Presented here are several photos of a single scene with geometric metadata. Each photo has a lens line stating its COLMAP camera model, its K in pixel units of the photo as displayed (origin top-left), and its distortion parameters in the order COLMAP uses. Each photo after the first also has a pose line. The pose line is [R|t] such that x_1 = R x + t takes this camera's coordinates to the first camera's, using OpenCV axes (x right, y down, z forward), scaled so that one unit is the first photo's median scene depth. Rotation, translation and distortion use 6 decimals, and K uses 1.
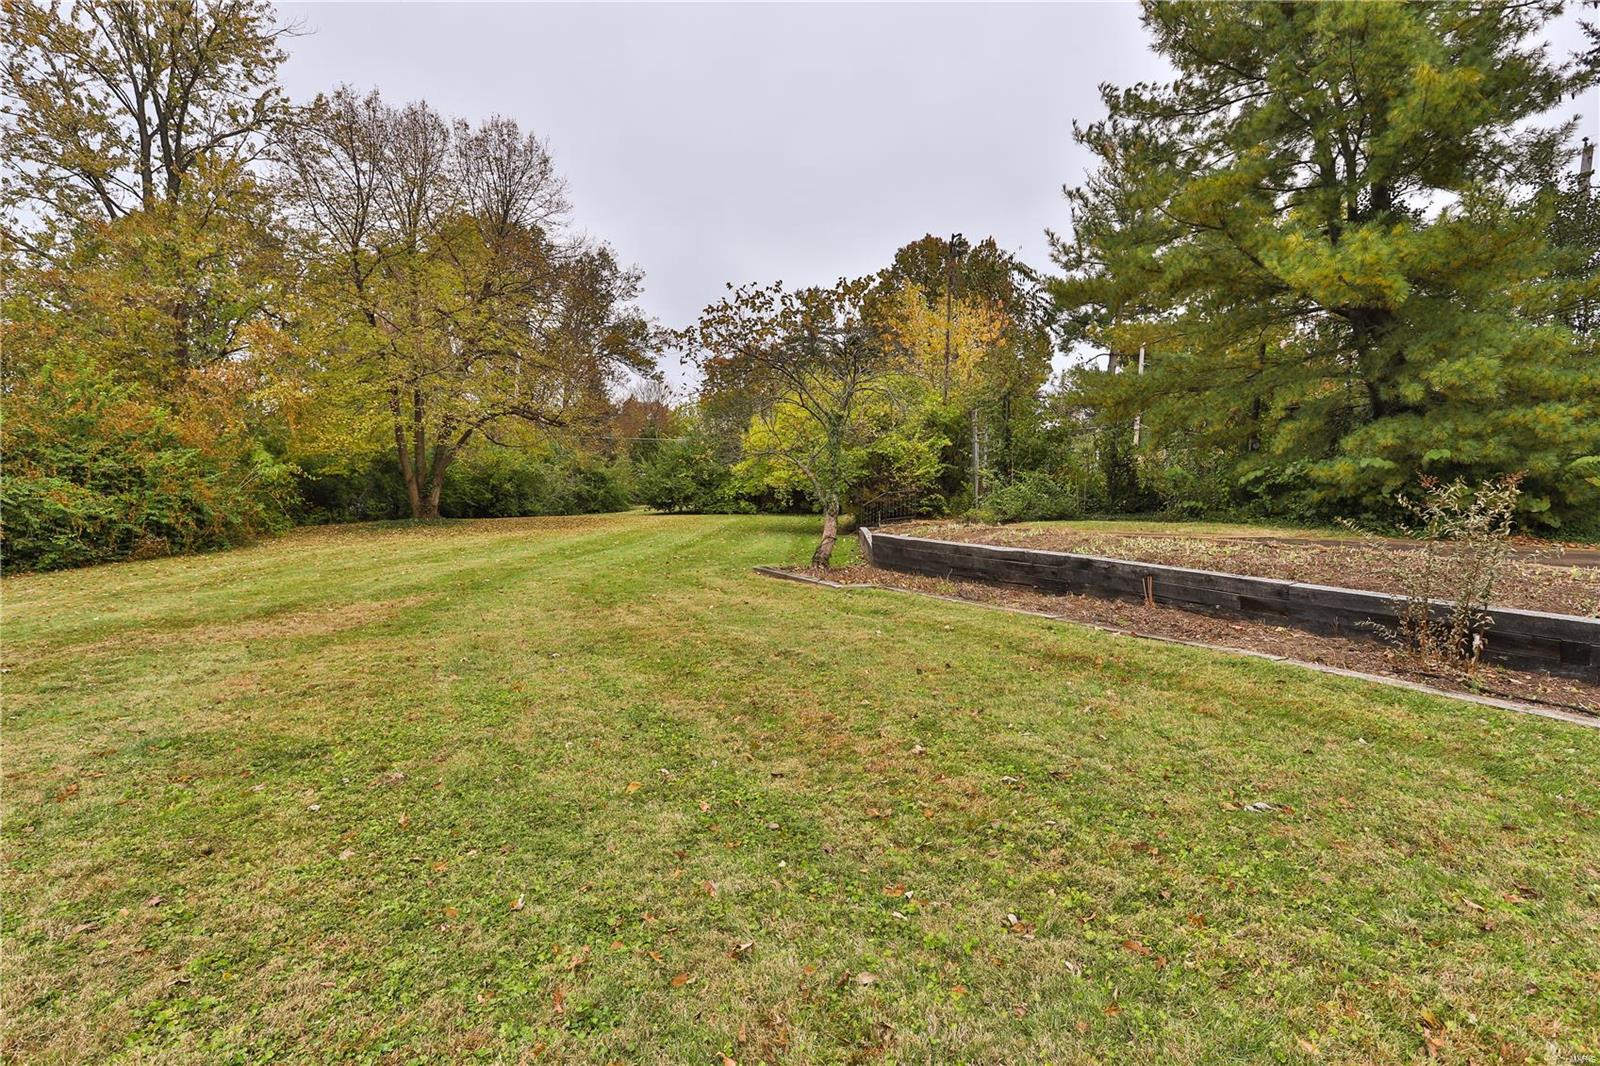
lens RADIAL K [[798.9, 0, 801.9], [0, 798.9, 531.7], [0, 0, 1]] dist [-0.002044, 0.000811]
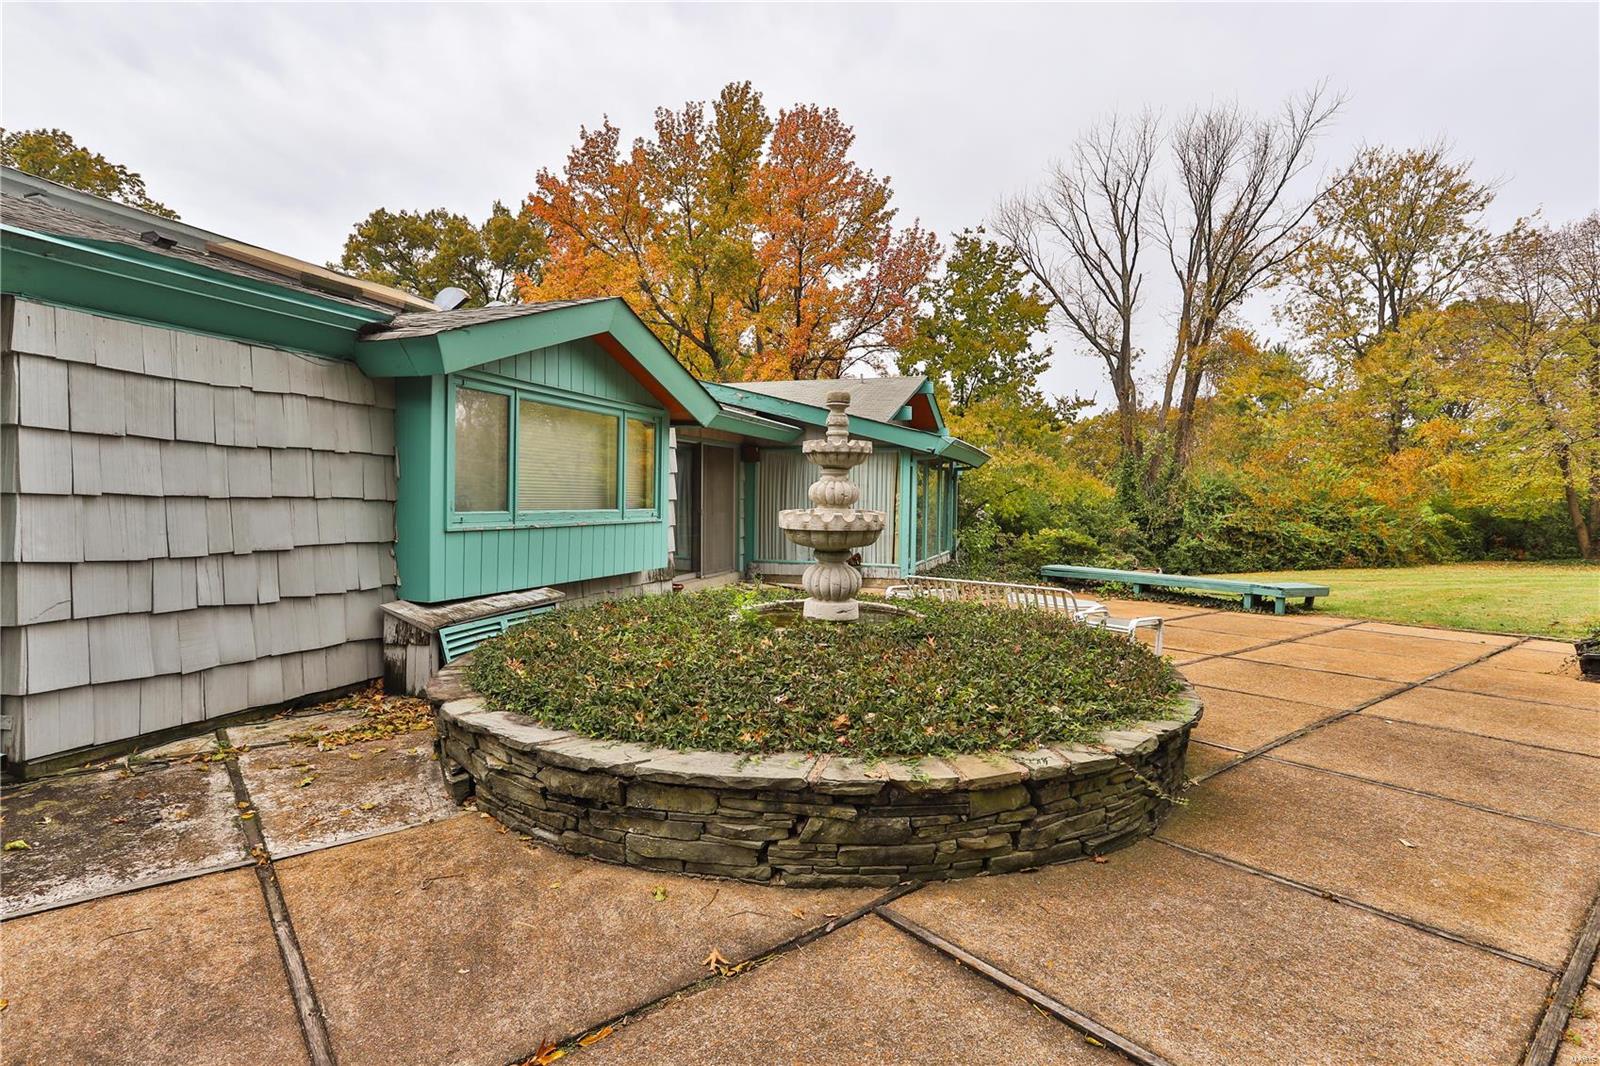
lens RADIAL K [[798.9, 0, 801.5], [0, 798.9, 529.7], [0, 0, 1]] dist [-0.002044, 0.000811]
pose [[0.219271, 0.010144, -0.975611, 0.618457], [-0.067414, 0.997714, -0.004778, 0.037384], [0.973332, 0.066817, 0.219453, -0.558026]]
